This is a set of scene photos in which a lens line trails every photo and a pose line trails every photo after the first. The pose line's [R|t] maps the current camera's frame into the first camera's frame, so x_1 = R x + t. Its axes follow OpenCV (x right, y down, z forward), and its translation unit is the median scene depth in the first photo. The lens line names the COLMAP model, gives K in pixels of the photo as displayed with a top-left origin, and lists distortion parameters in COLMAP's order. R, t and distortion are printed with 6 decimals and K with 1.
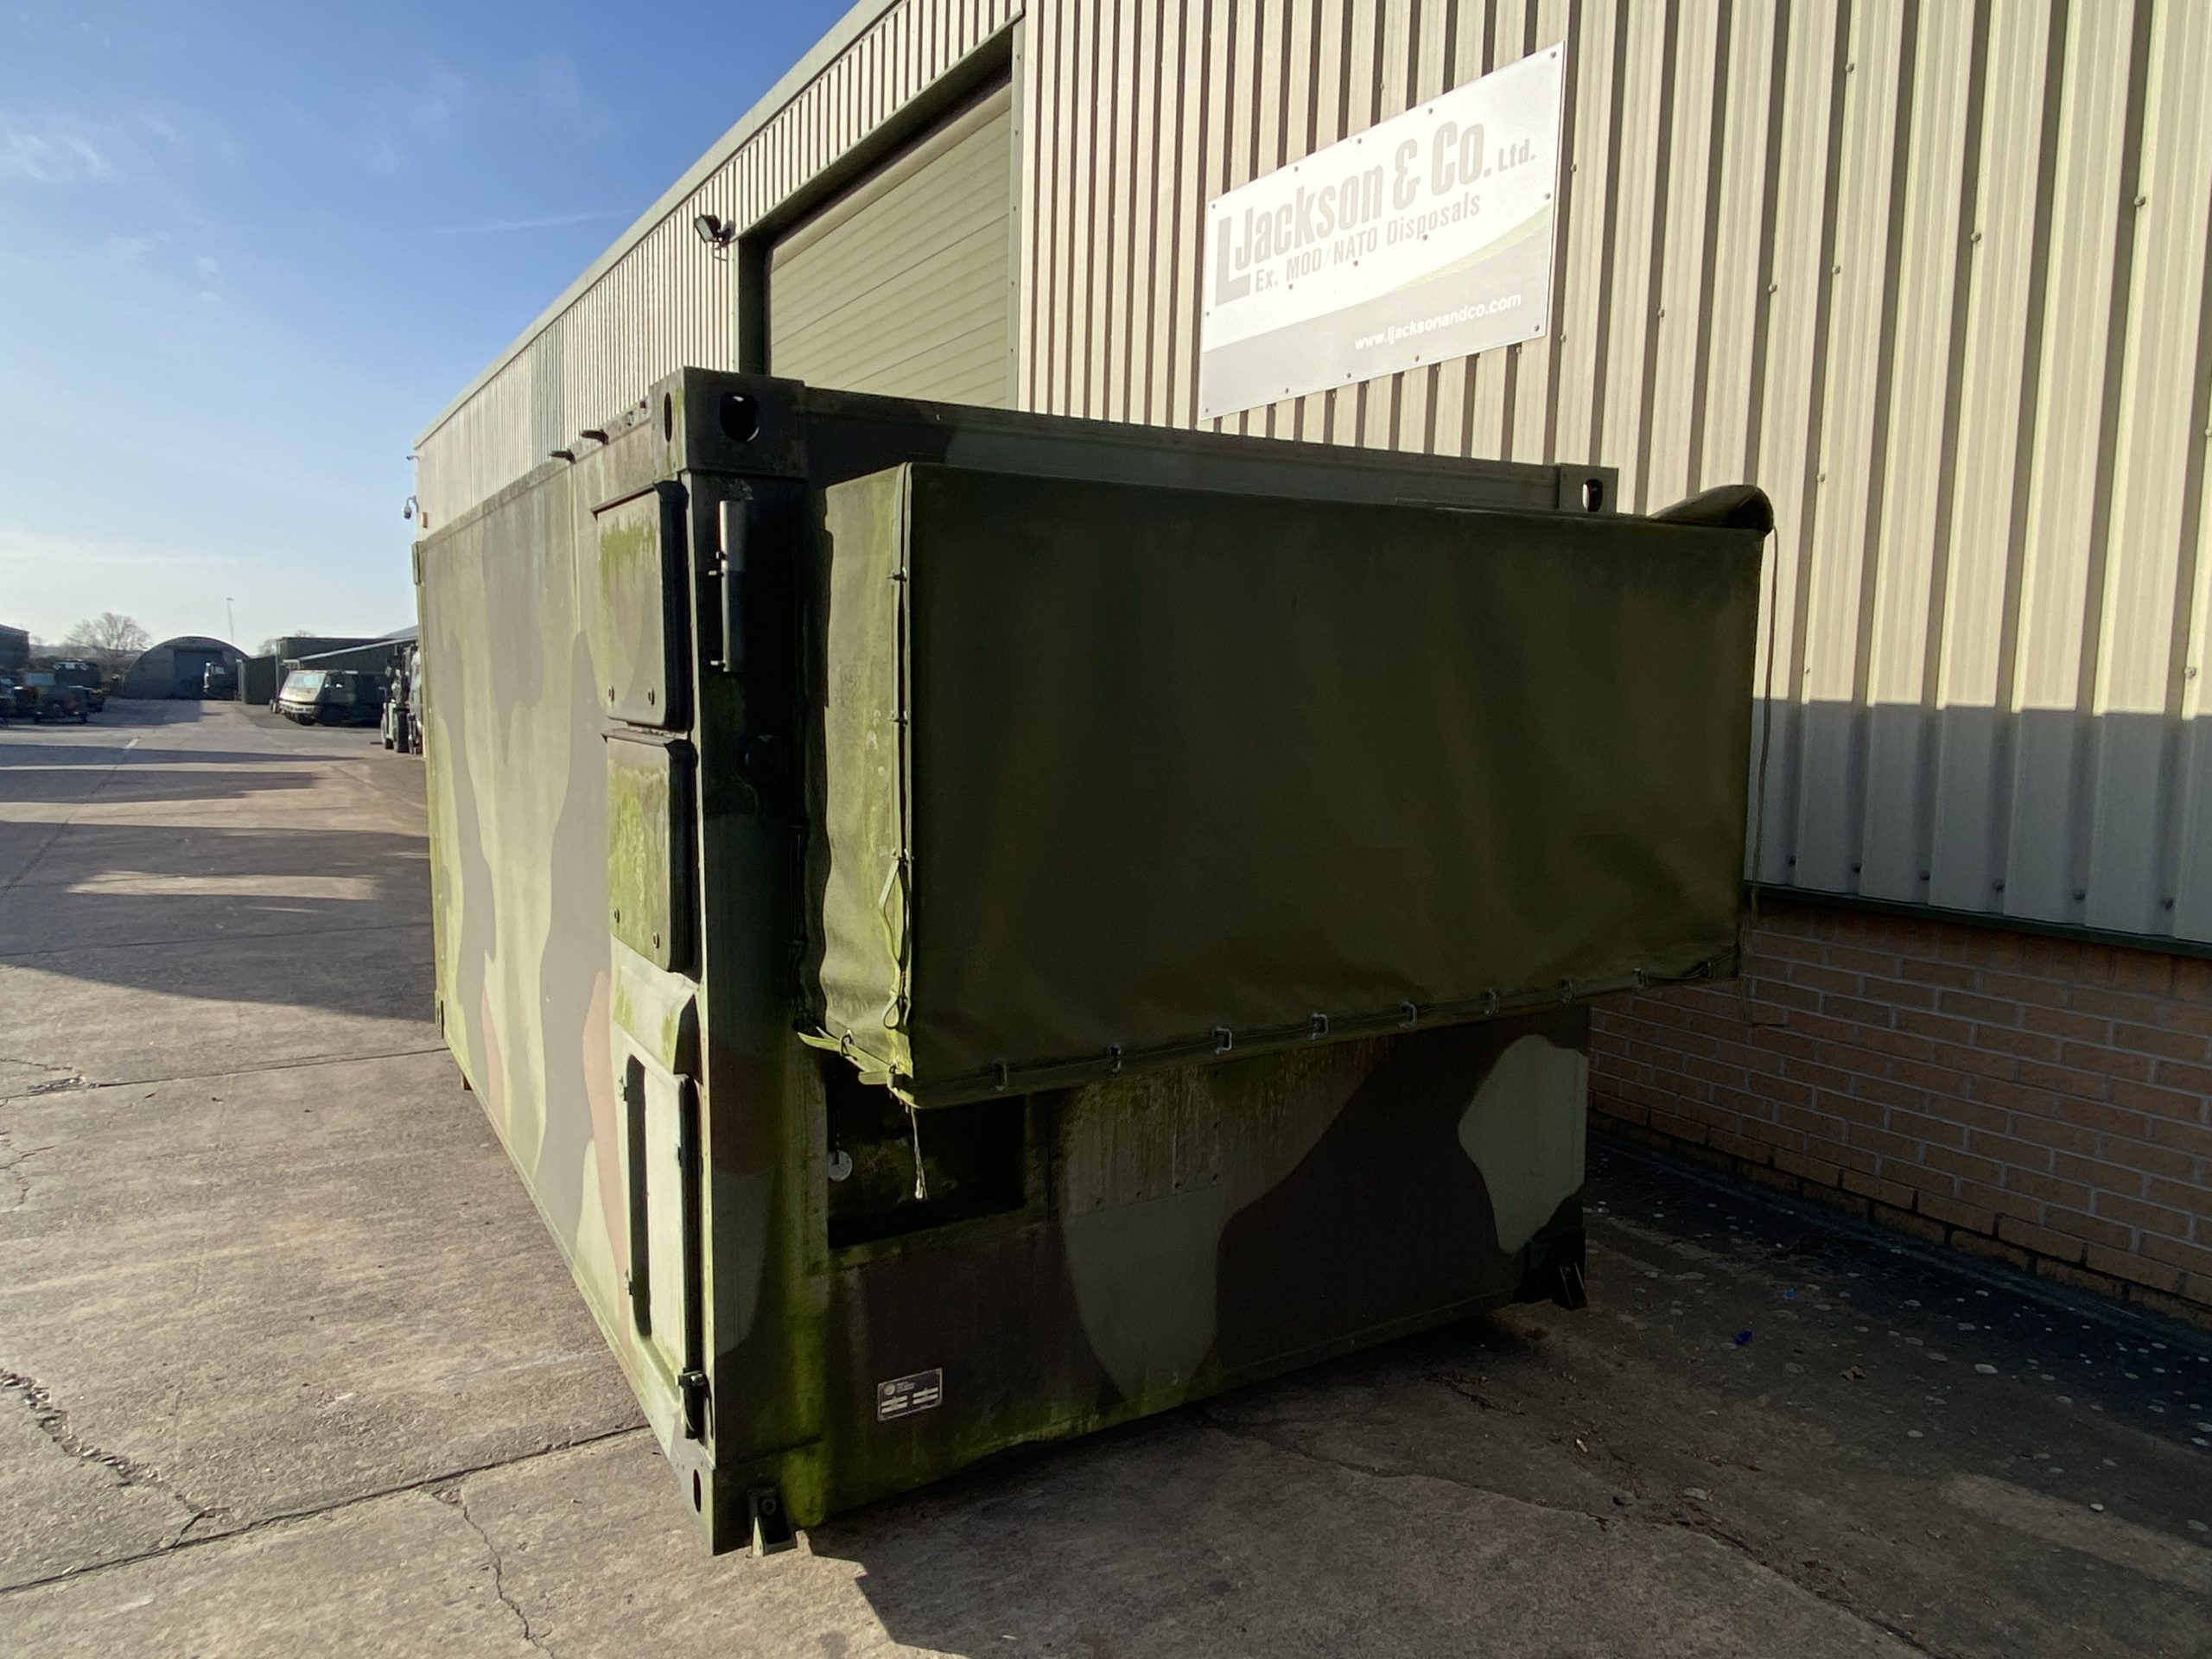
lens RADIAL K [[1422.7, 0, 1104.2], [0, 1422.7, 858.3], [0, 0, 1]] dist [0.043958, -0.052296]
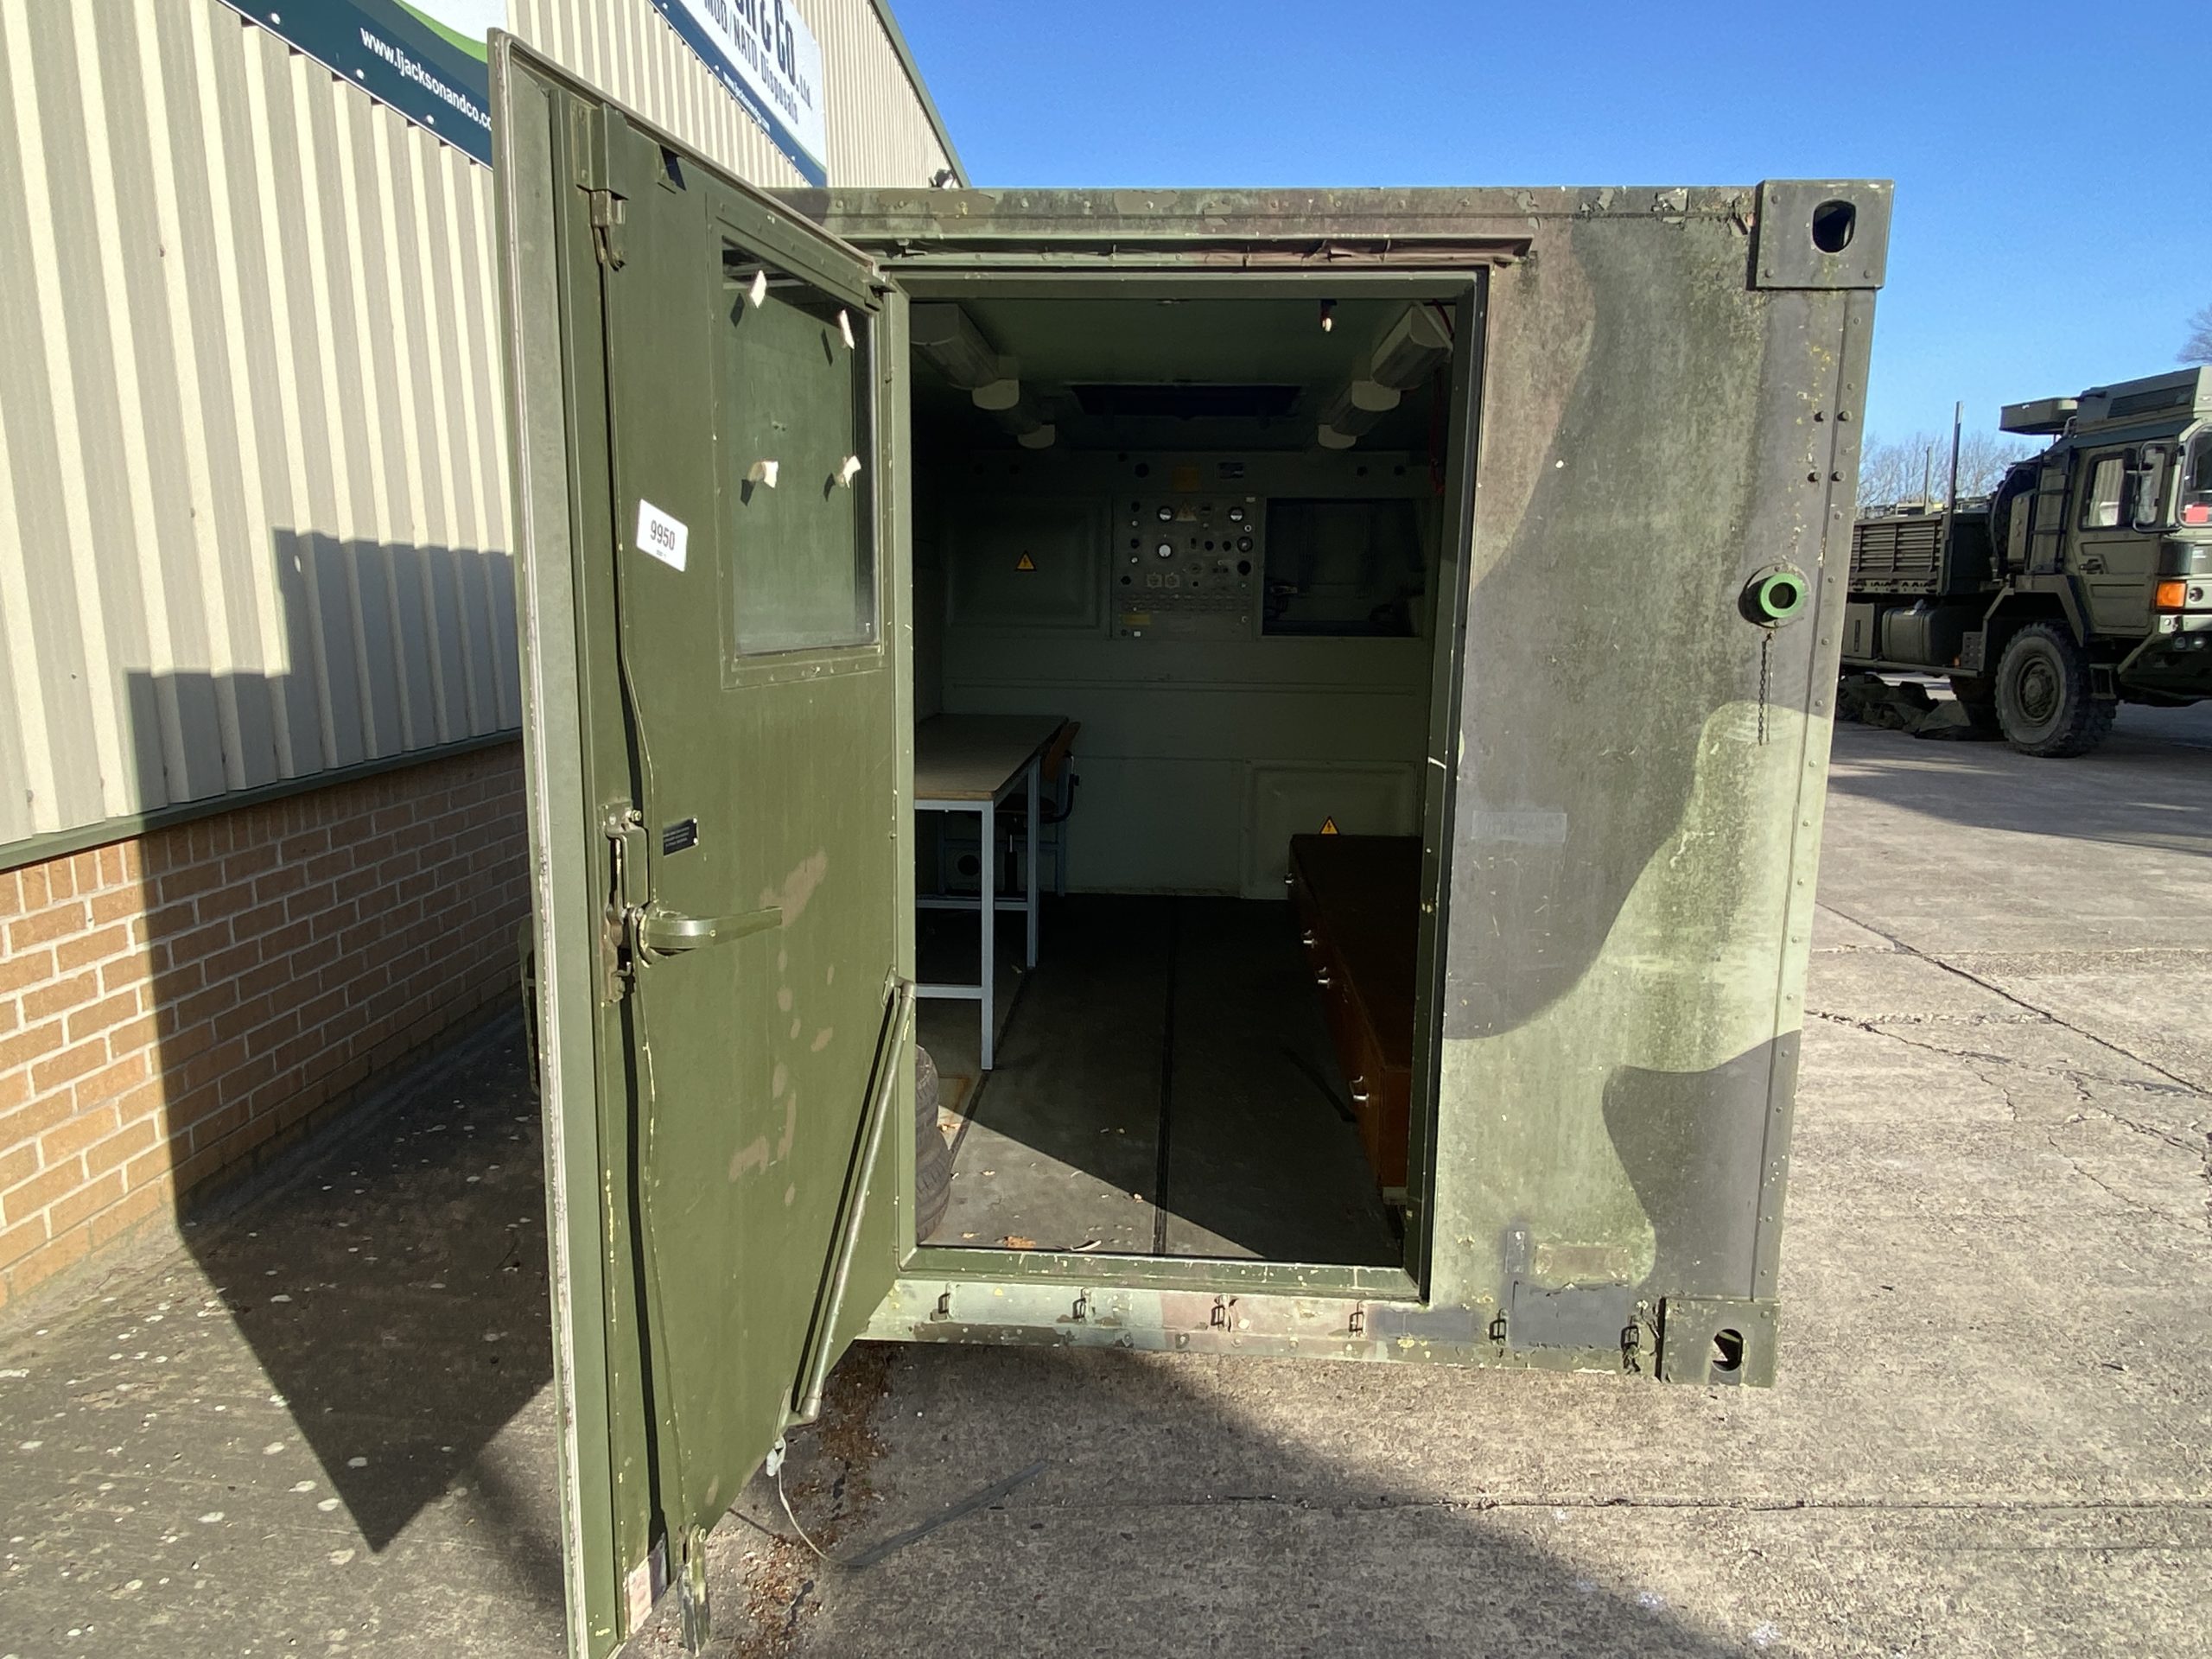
lens RADIAL K [[1417.2, 0, 1107.6], [0, 1417.2, 861.2], [0, 0, 1]] dist [0.046902, -0.054370]
pose [[-0.825019, -0.120637, 0.552078, -0.604846], [0.058679, 0.953379, 0.296017, -0.187509], [-0.562050, 0.276615, -0.779477, 1.623556]]
